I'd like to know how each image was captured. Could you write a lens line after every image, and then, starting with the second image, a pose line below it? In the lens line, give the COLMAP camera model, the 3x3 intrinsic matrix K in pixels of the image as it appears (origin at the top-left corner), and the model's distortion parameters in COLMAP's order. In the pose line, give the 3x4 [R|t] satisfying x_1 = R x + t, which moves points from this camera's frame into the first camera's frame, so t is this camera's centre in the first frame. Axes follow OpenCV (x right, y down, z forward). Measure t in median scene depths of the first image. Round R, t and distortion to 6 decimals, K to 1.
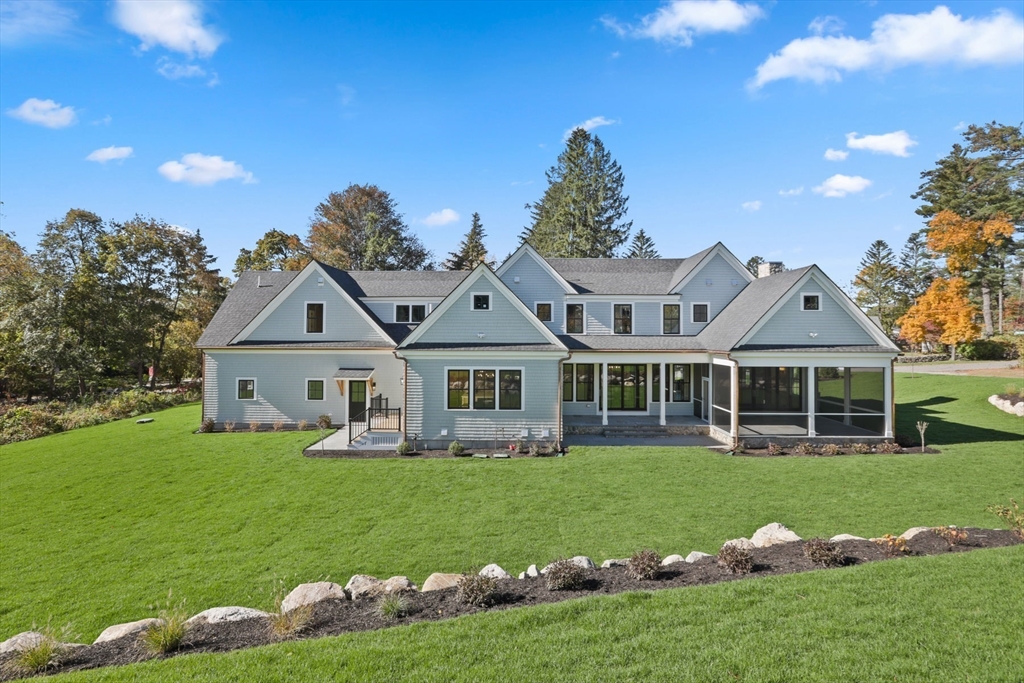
lens RADIAL K [[473.9, 0, 512.9], [0, 473.9, 339.4], [0, 0, 1]] dist [-0.011592, 0.002096]
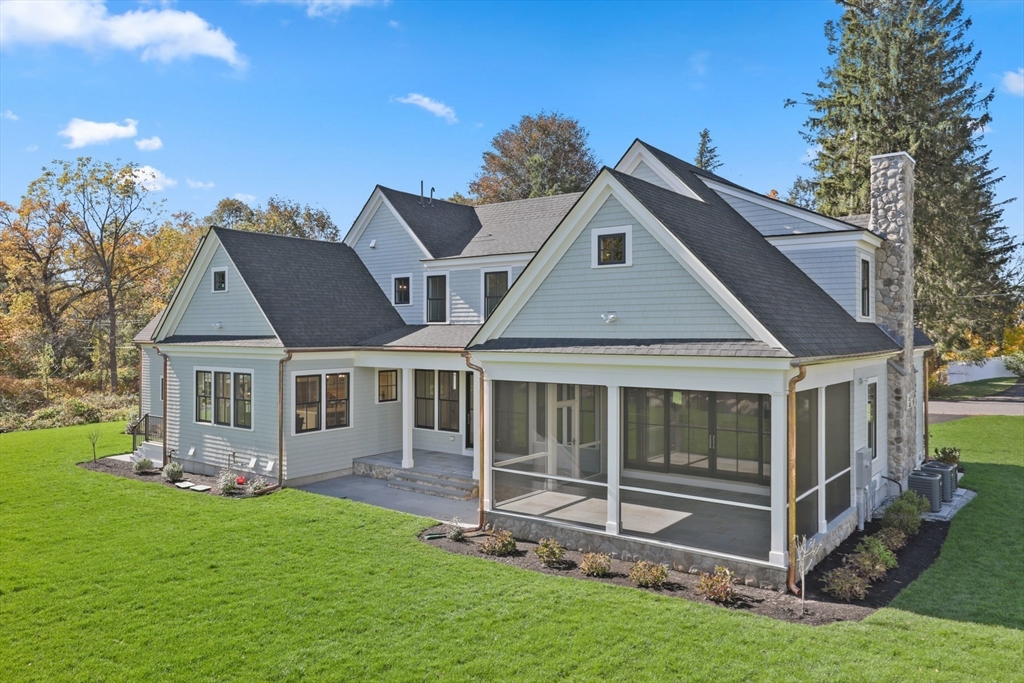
lens RADIAL K [[713.4, 0, 512.5], [0, 713.4, 338.4], [0, 0, 1]] dist [0.010294, 0.000214]
pose [[0.807976, 0.001793, -0.589213, 0.946602], [-0.001095, 0.999998, 0.001542, 0.009707], [0.589214, -0.000601, 0.807976, 0.359160]]
